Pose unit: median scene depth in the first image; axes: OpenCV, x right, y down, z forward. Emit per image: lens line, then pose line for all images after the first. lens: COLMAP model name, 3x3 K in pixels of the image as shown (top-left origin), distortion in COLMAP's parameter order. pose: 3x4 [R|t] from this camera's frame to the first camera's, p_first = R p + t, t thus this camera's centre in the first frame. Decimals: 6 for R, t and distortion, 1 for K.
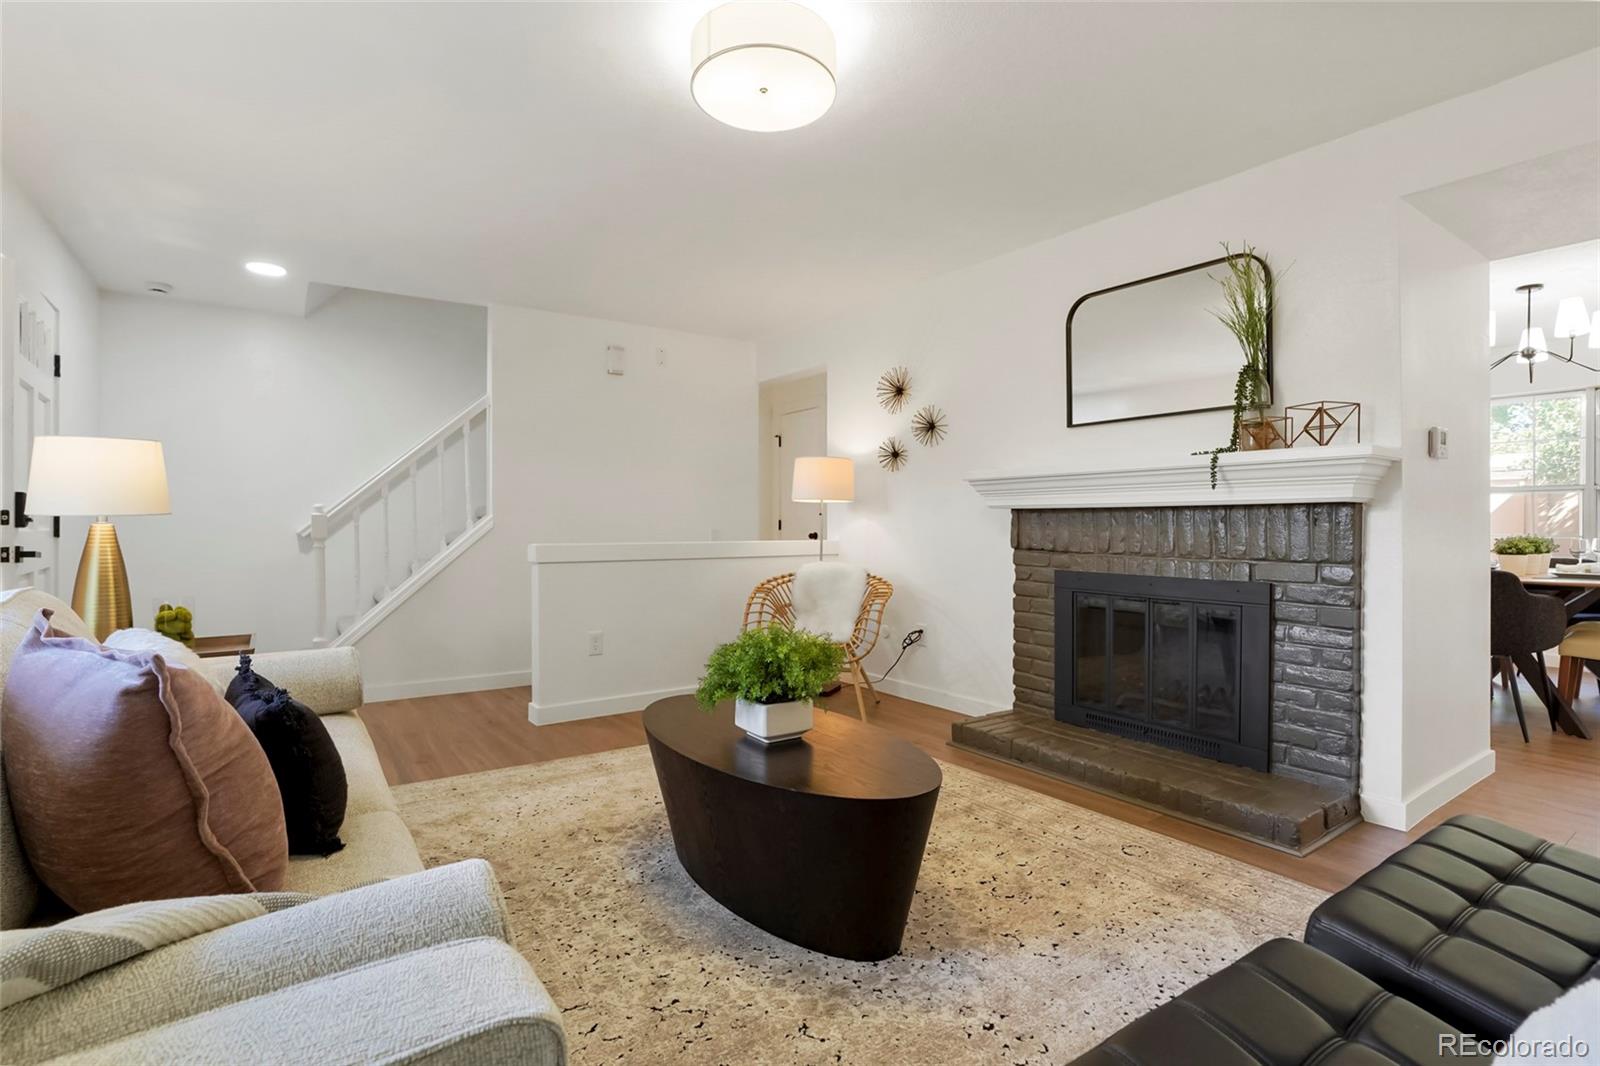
lens RADIAL K [[770.2, 0, 800.0], [0, 770.2, 533.0], [0, 0, 1]] dist [-0.032890, 0.000191]
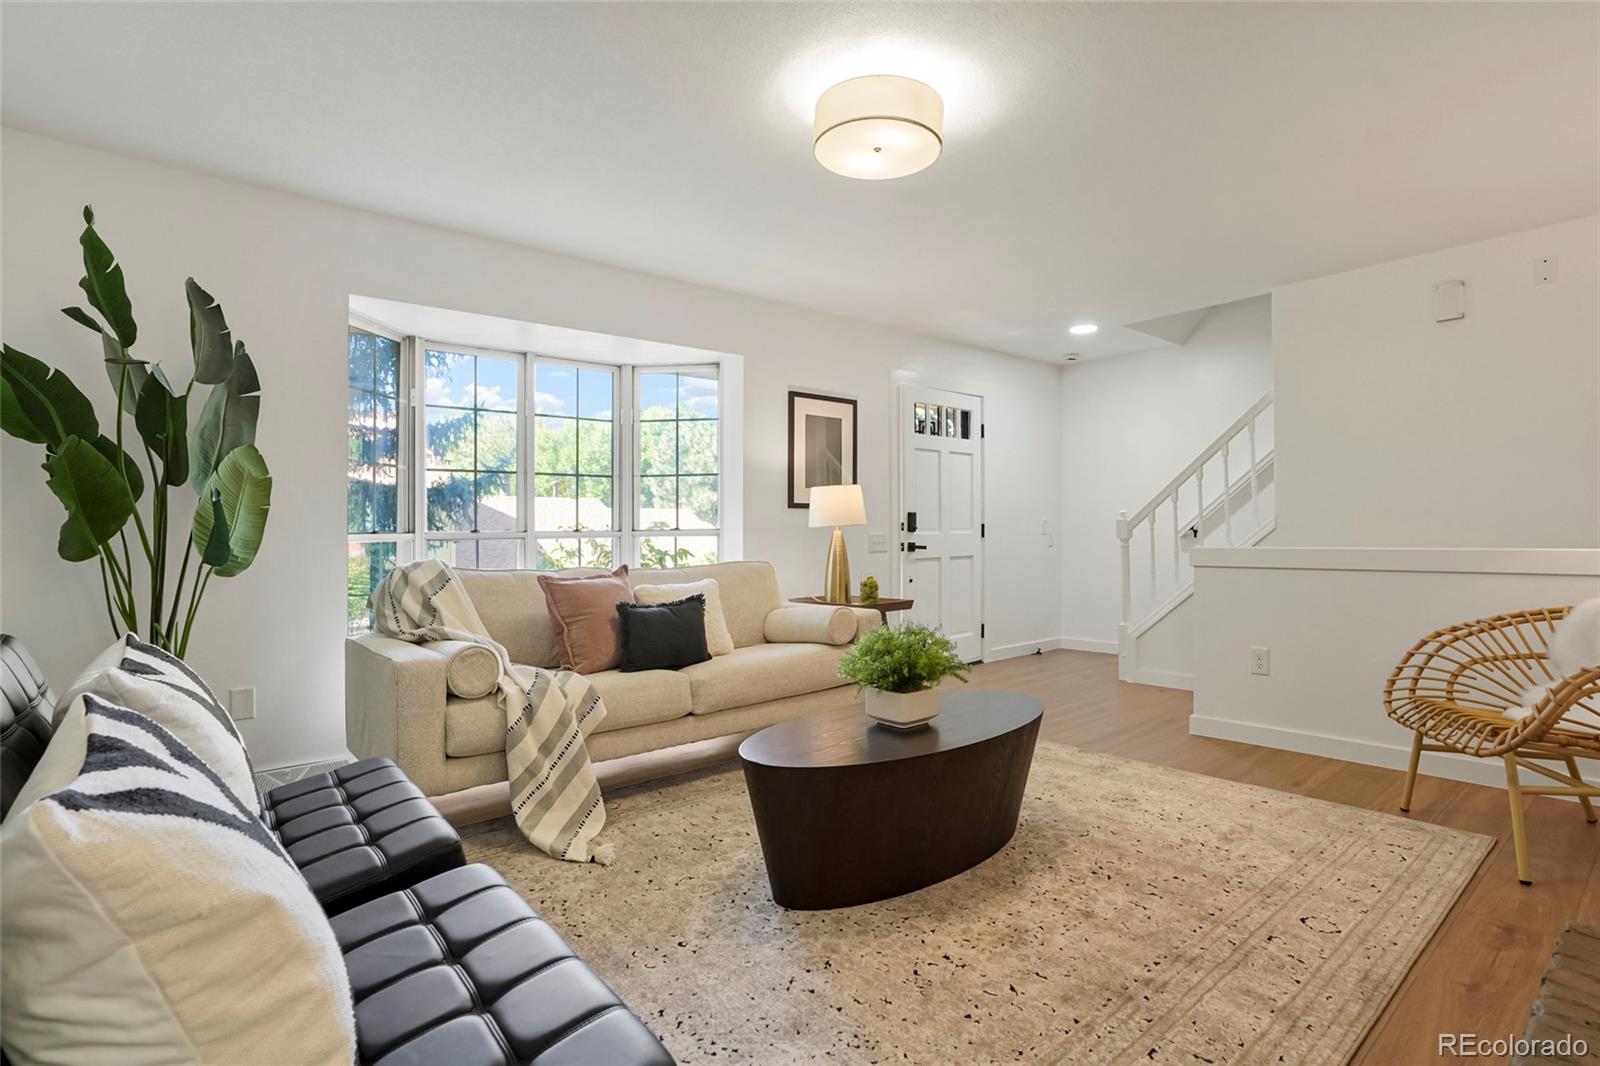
lens RADIAL K [[781.8, 0, 811.0], [0, 781.8, 521.2], [0, 0, 1]] dist [-0.048421, 0.026447]
pose [[0.097197, -0.012134, -0.995191, 0.786525], [0.008130, 0.999902, -0.011397, -0.014582], [0.995232, -0.006984, 0.097286, 0.557055]]
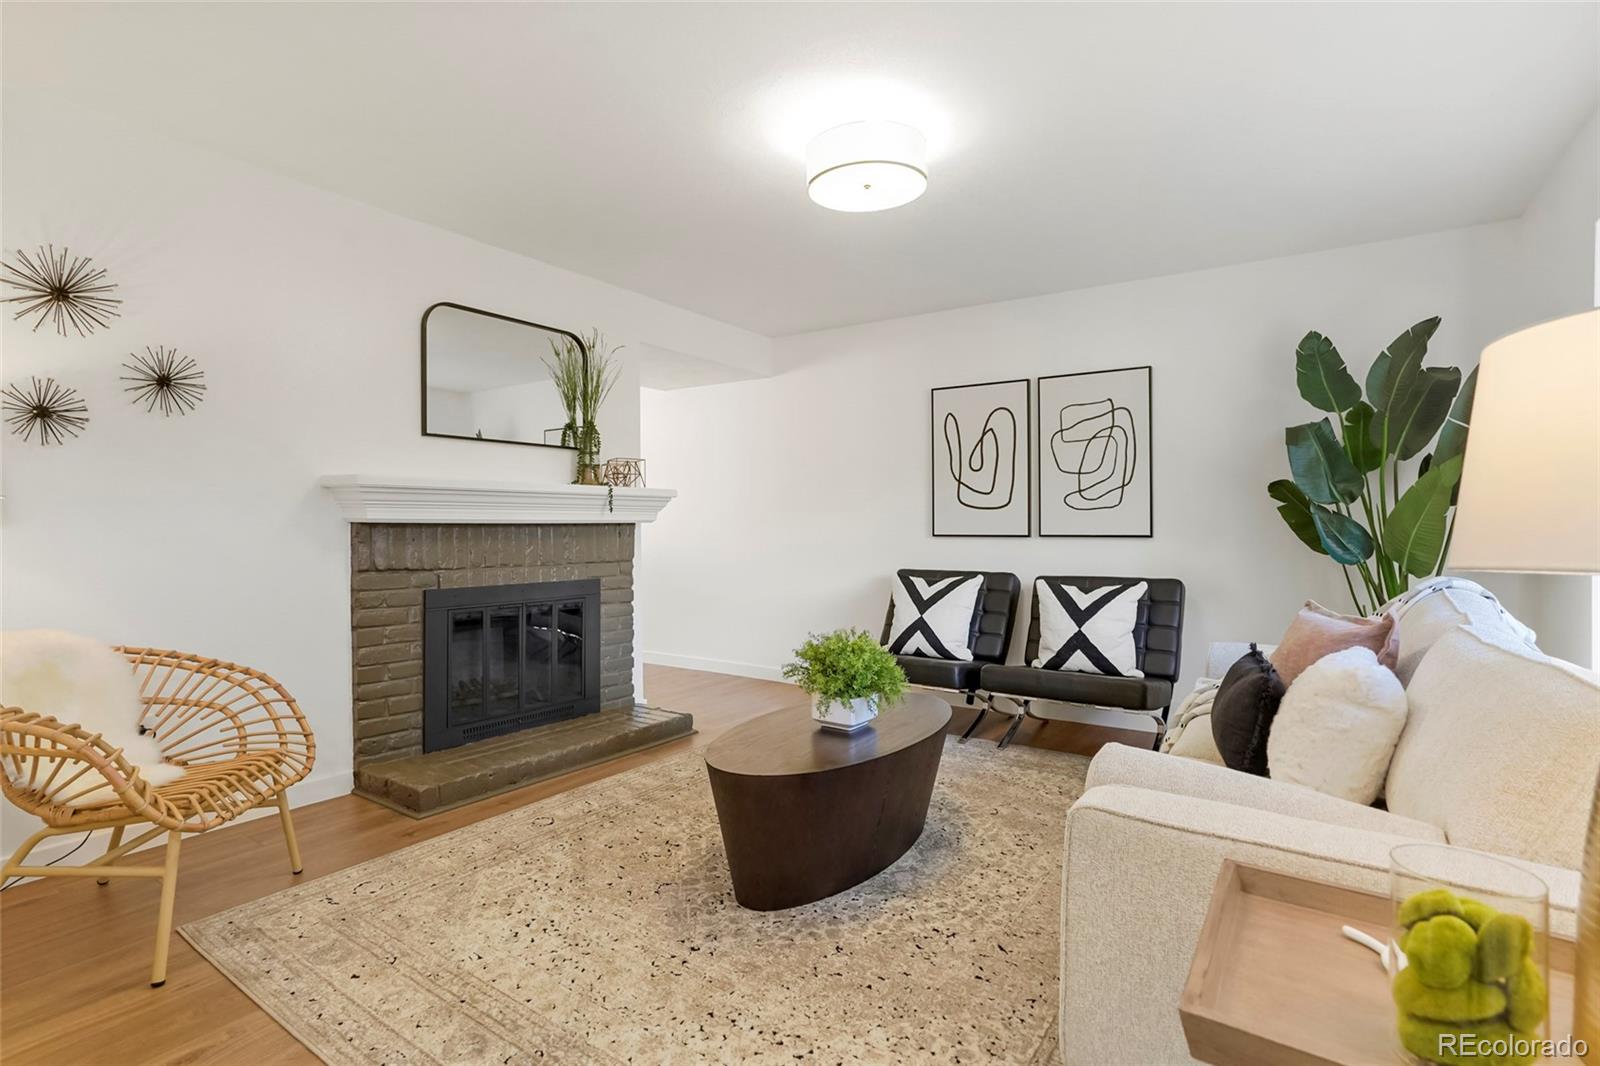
lens RADIAL K [[784.4, 0, 799.5], [0, 784.4, 540.0], [0, 0, 1]] dist [-0.046794, 0.027559]
pose [[-0.353215, -0.022677, 0.935267, -0.827516], [0.007701, 0.999602, 0.027145, -0.040109], [-0.935510, 0.016790, -0.352900, 1.089552]]
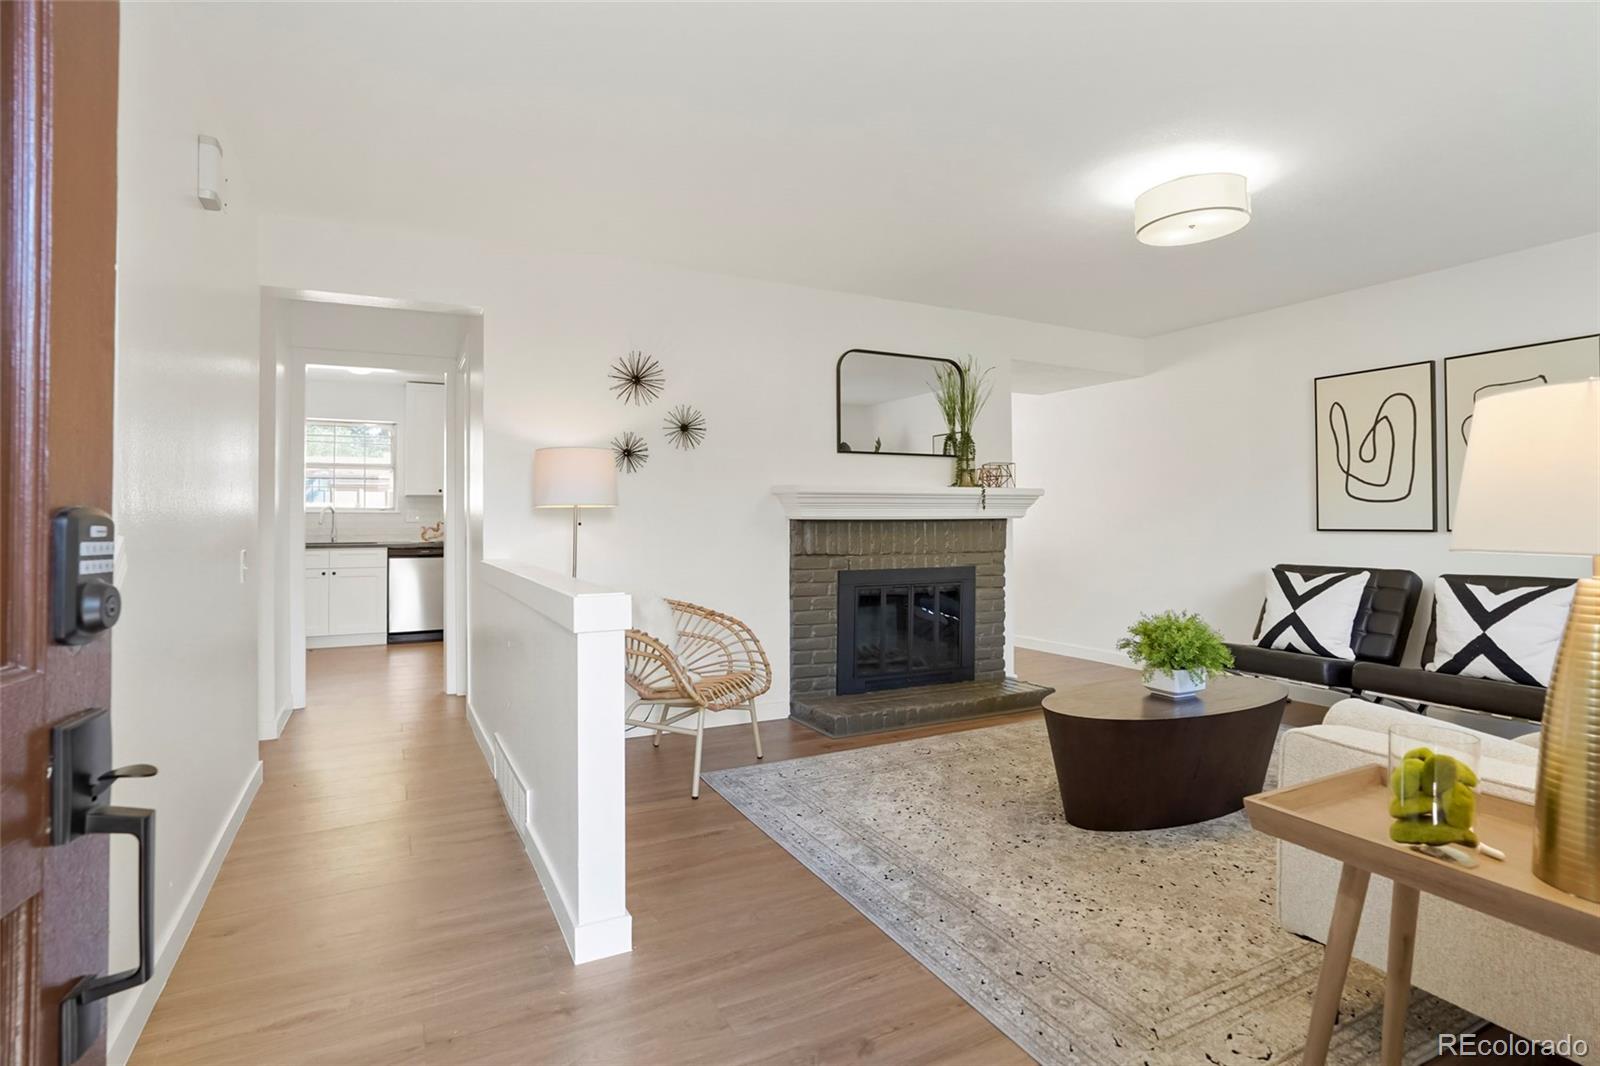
lens RADIAL K [[805.9, 0, 800.0], [0, 805.9, 533.0], [0, 0, 1]] dist [-0.016556, -0.000097]
pose [[0.127399, -0.021451, 0.991619, -1.115484], [0.014528, 0.999699, 0.019760, -0.043922], [-0.991745, 0.011889, 0.127673, 1.078831]]
